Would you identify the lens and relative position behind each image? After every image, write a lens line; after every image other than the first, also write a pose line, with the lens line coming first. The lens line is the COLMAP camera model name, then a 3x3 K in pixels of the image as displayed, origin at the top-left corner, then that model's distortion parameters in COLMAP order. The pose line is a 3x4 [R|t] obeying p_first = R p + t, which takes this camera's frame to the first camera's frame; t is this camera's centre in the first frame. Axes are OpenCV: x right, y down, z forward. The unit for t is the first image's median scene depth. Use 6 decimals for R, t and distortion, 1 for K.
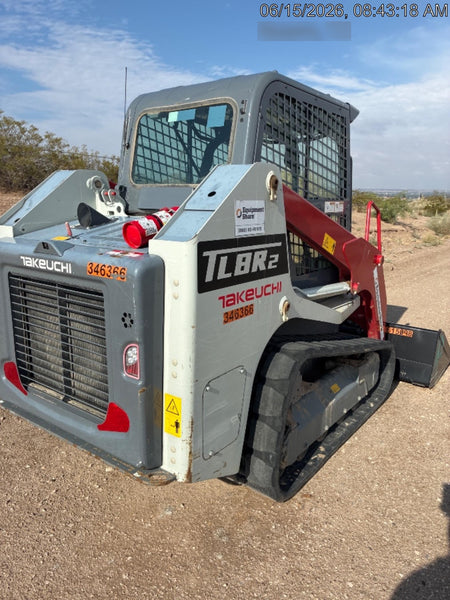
lens RADIAL K [[459.3, 0, 225.0], [0, 459.3, 300.0], [0, 0, 1]] dist [0.008484, -0.004246]
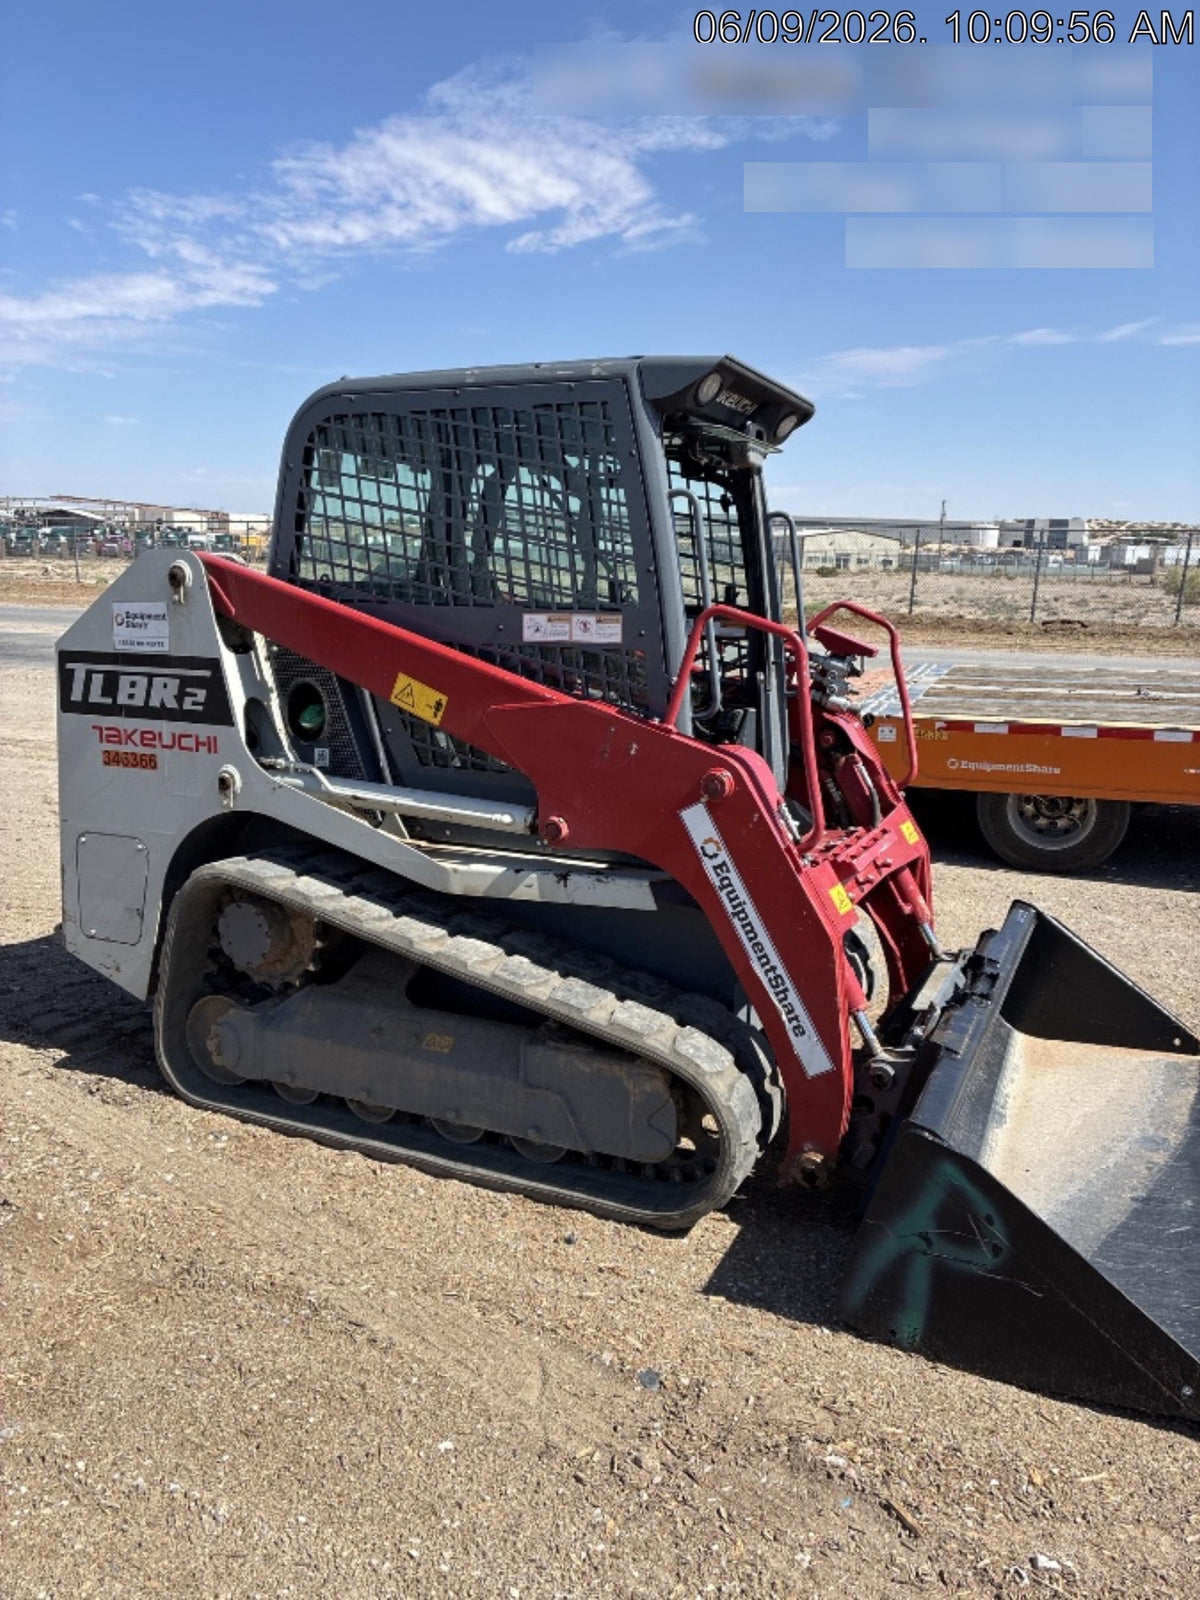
lens RADIAL K [[1224.9, 0, 600.0], [0, 1224.9, 800.0], [0, 0, 1]] dist [0.008484, -0.004246]
pose [[0.153674, 0.112673, -0.981677, 2.002679], [-0.236883, 0.968708, 0.074102, -0.222566], [0.959307, 0.221155, 0.175555, 1.370648]]
